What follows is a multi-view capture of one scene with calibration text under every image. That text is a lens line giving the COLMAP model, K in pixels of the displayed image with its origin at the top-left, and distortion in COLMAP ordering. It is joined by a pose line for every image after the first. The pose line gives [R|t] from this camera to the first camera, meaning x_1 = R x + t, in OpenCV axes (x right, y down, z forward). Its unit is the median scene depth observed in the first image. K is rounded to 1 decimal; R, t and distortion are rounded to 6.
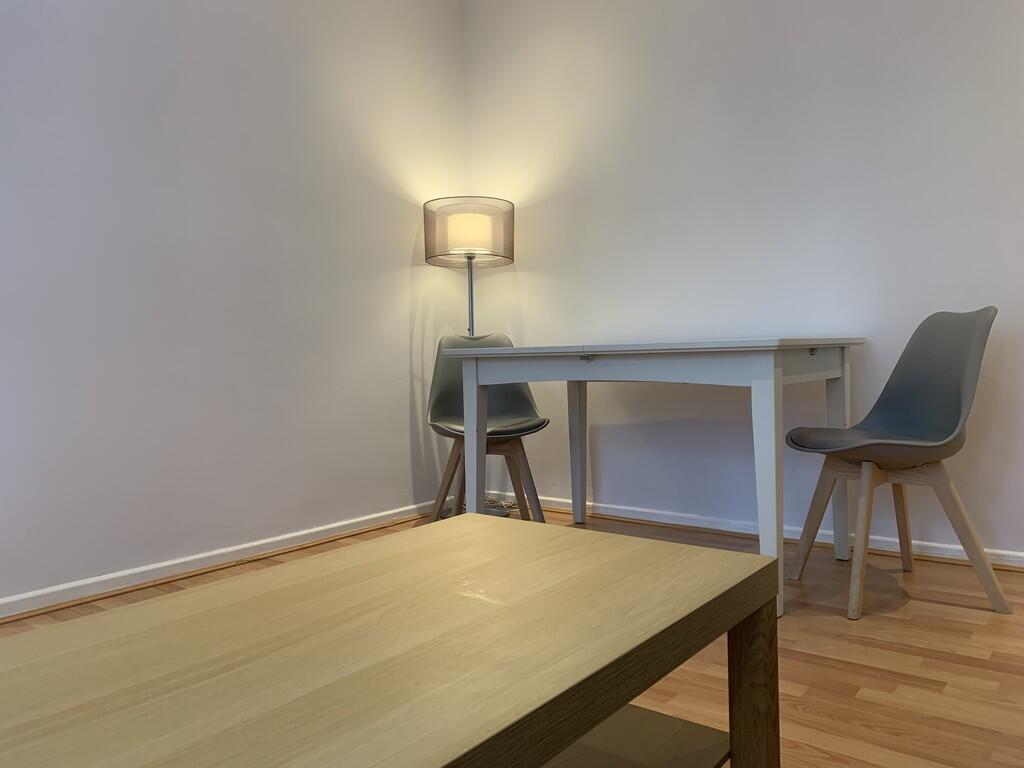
lens RADIAL K [[776.4, 0, 509.5], [0, 776.4, 386.7], [0, 0, 1]] dist [0.010129, -0.000378]
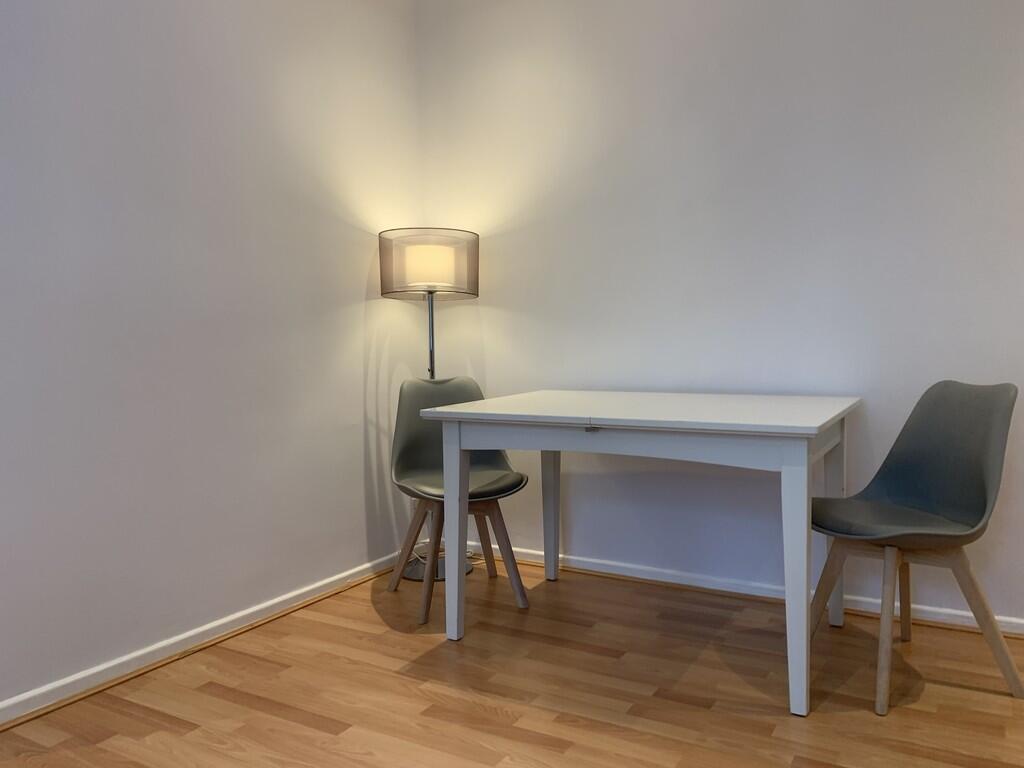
lens RADIAL K [[783.7, 0, 512.5], [0, 783.7, 380.8], [0, 0, 1]] dist [0.001594, -0.006837]
pose [[0.989907, -0.002236, 0.141701, -0.092462], [-0.000095, 0.999865, 0.016446, -0.081931], [-0.141719, -0.016293, 0.989773, 0.075888]]
